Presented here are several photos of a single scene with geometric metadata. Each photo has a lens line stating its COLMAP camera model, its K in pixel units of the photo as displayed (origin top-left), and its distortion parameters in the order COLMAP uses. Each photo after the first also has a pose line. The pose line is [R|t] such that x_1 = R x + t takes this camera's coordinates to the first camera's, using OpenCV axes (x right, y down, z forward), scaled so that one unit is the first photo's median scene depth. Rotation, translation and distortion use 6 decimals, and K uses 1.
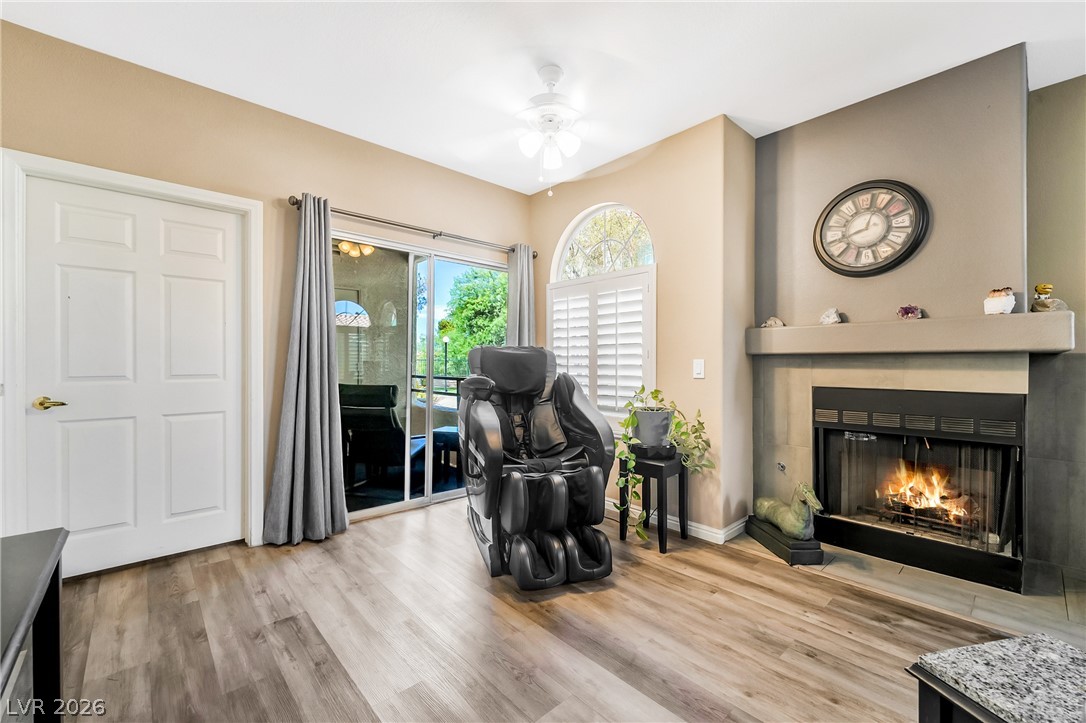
lens RADIAL K [[445.8, 0, 548.3], [0, 445.8, 364.2], [0, 0, 1]] dist [-0.001150, -0.000153]
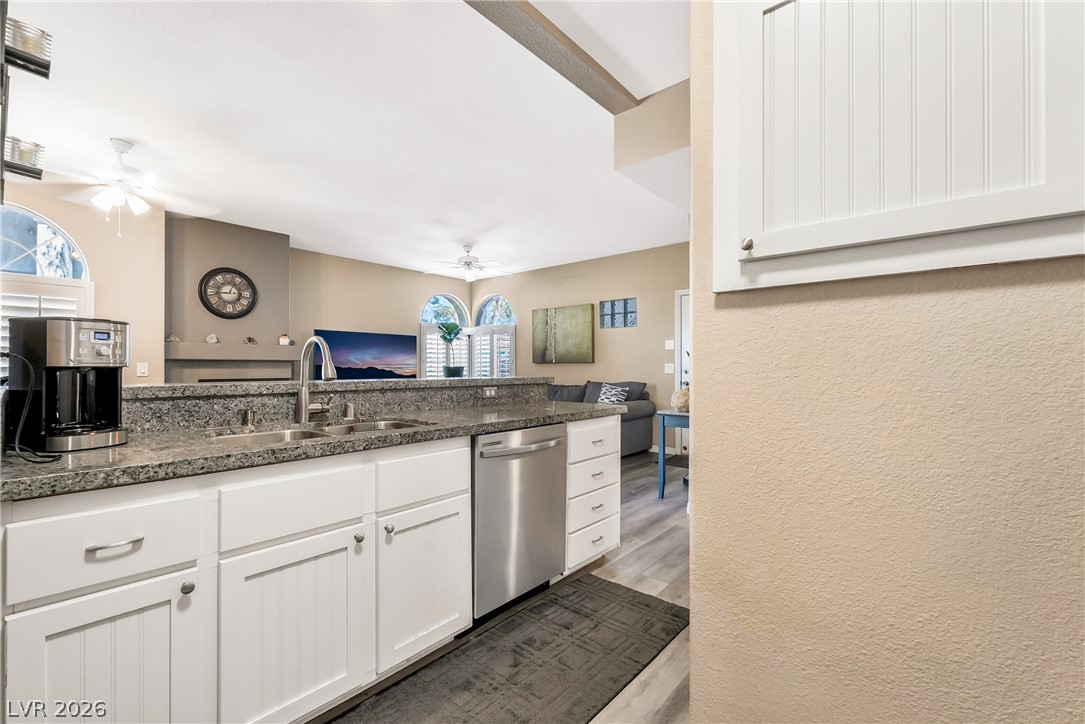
lens RADIAL K [[460.1, 0, 527.0], [0, 460.1, 366.6], [0, 0, 1]] dist [0.000376, 0.000020]
pose [[-0.098650, -0.003008, 0.995118, -1.330754], [0.000110, 0.999995, 0.003034, -0.002352], [-0.995122, 0.000409, -0.098649, -0.049753]]
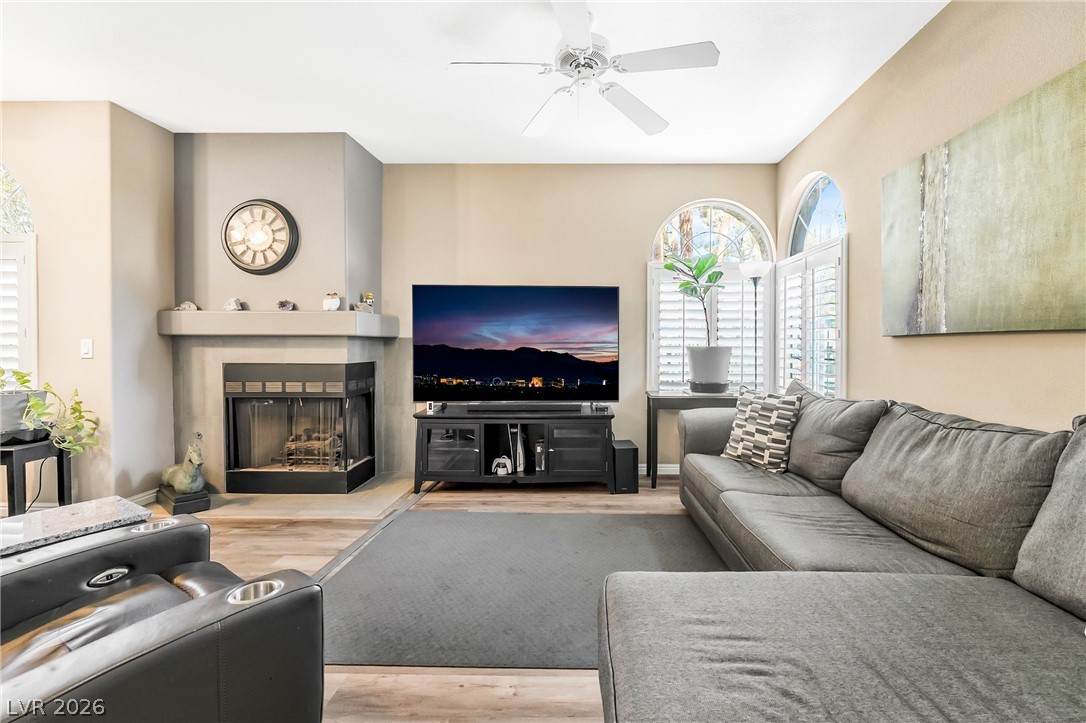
lens RADIAL K [[472.4, 0, 581.6], [0, 472.4, 351.5], [0, 0, 1]] dist [-0.001465, -0.000292]
pose [[0.685903, -0.010699, 0.727615, 0.365554], [-0.000344, 0.999887, 0.015026, 0.000634], [-0.727693, -0.010556, 0.685822, -0.583329]]
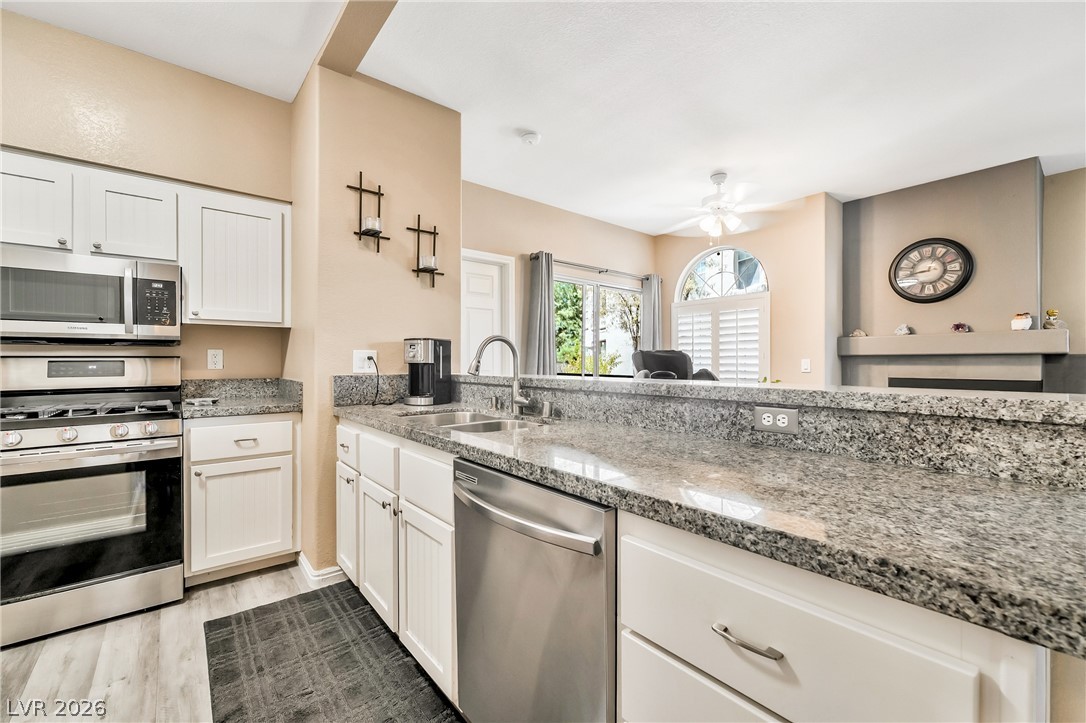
lens RADIAL K [[447.9, 0, 541.7], [0, 447.9, 363.6], [0, 0, 1]] dist [-0.002366, -0.000035]
pose [[0.998556, -0.002785, -0.053646, -0.487101], [0.002729, 0.999996, -0.001115, 0.002152], [0.053649, 0.000967, 0.998559, -0.547087]]
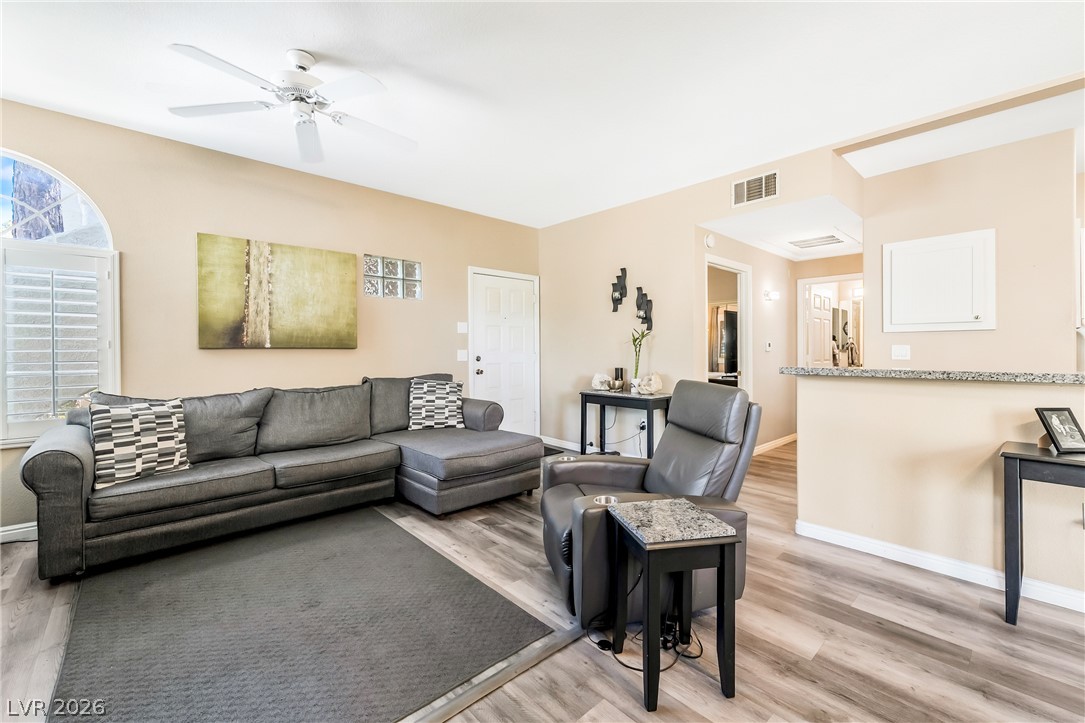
lens RADIAL K [[449.6, 0, 544.1], [0, 449.6, 349.8], [0, 0, 1]] dist [-0.001502, -0.000051]
pose [[-1.000000, -0.000228, -0.000696, 0.523758], [-0.000229, 0.999998, 0.001841, -0.014617], [0.000695, 0.001841, -0.999998, 0.911163]]
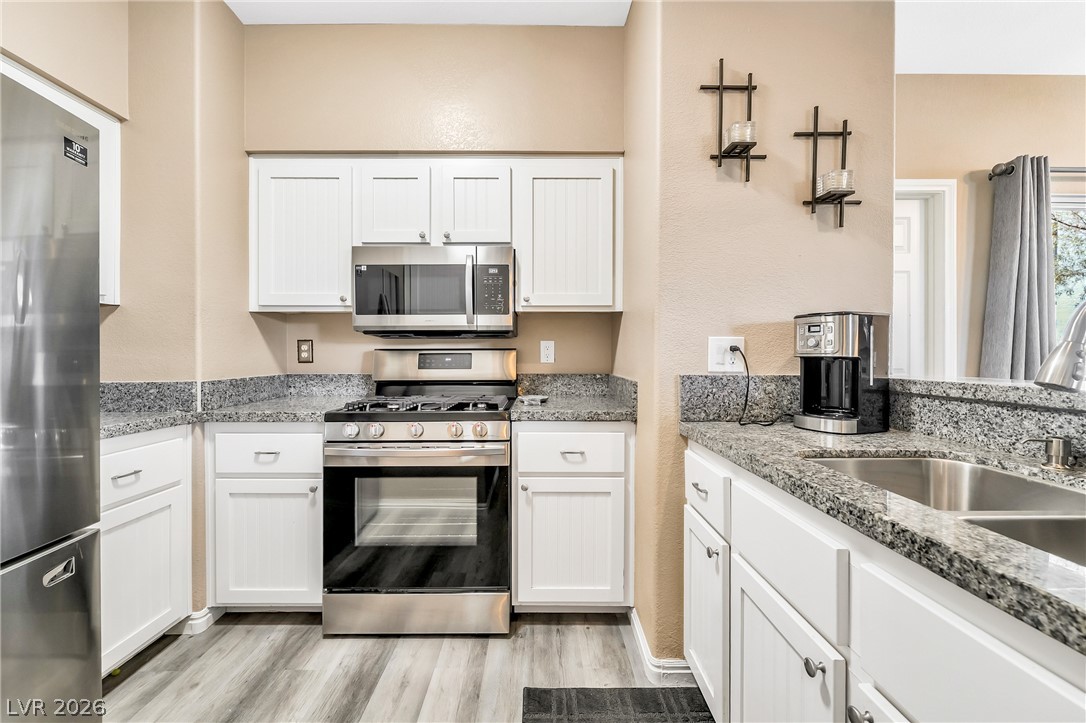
lens RADIAL K [[443.5, 0, 538.9], [0, 443.5, 357.7], [0, 0, 1]] dist [-0.001630, -0.000131]
pose [[0.737449, 0.002238, -0.675399, -0.686245], [-0.002648, 0.999996, 0.000422, 0.000797], [0.675397, 0.001477, 0.737453, -0.246743]]
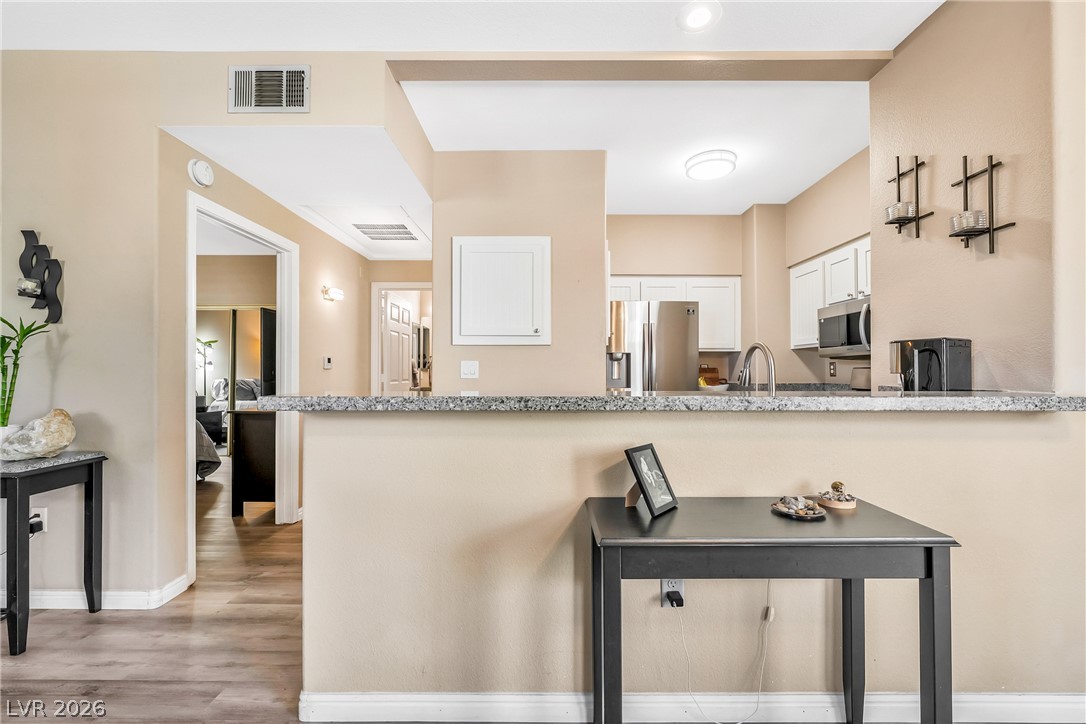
lens RADIAL K [[445.8, 0, 548.3], [0, 445.8, 364.7], [0, 0, 1]] dist [-0.001150, -0.000153]
pose [[-0.669473, -0.013270, -0.742718, 0.109511], [-0.004696, 0.999896, -0.013632, -0.001591], [0.742822, -0.005638, -0.669465, 0.410482]]
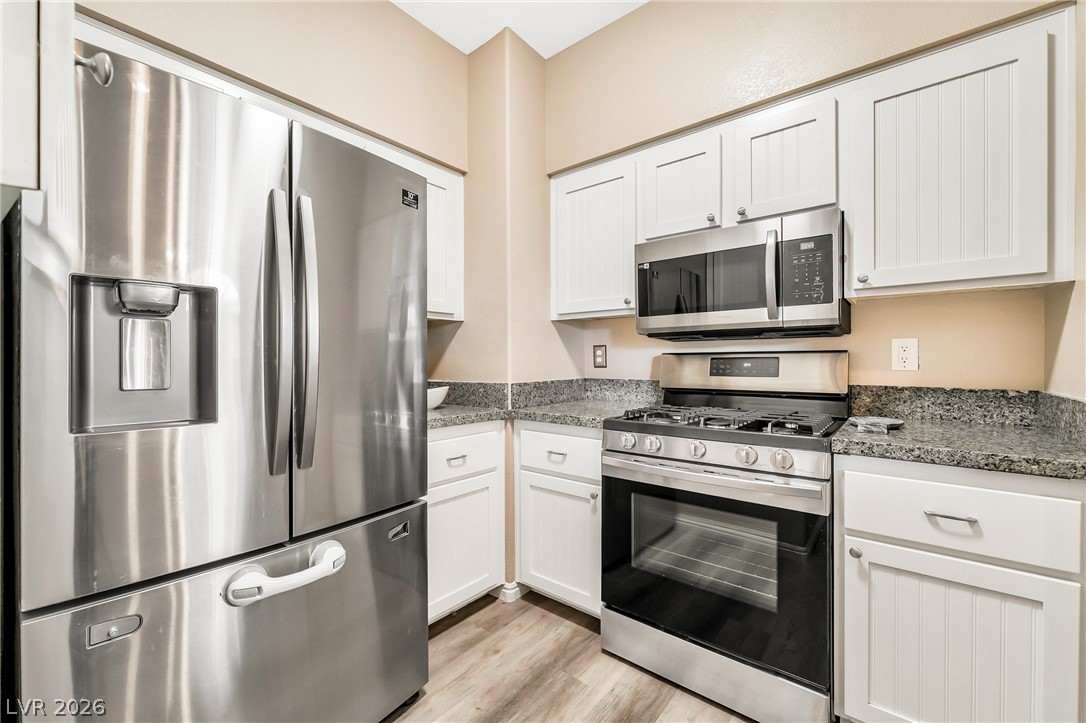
lens RADIAL K [[443.3, 0, 541.6], [0, 443.3, 361.6], [0, 0, 1]] dist [-0.001633, 0.000021]
pose [[0.140807, 0.000406, -0.990037, -0.749309], [-0.002540, 0.999997, 0.000049, 0.000641], [0.990034, 0.002508, 0.140808, -0.149719]]
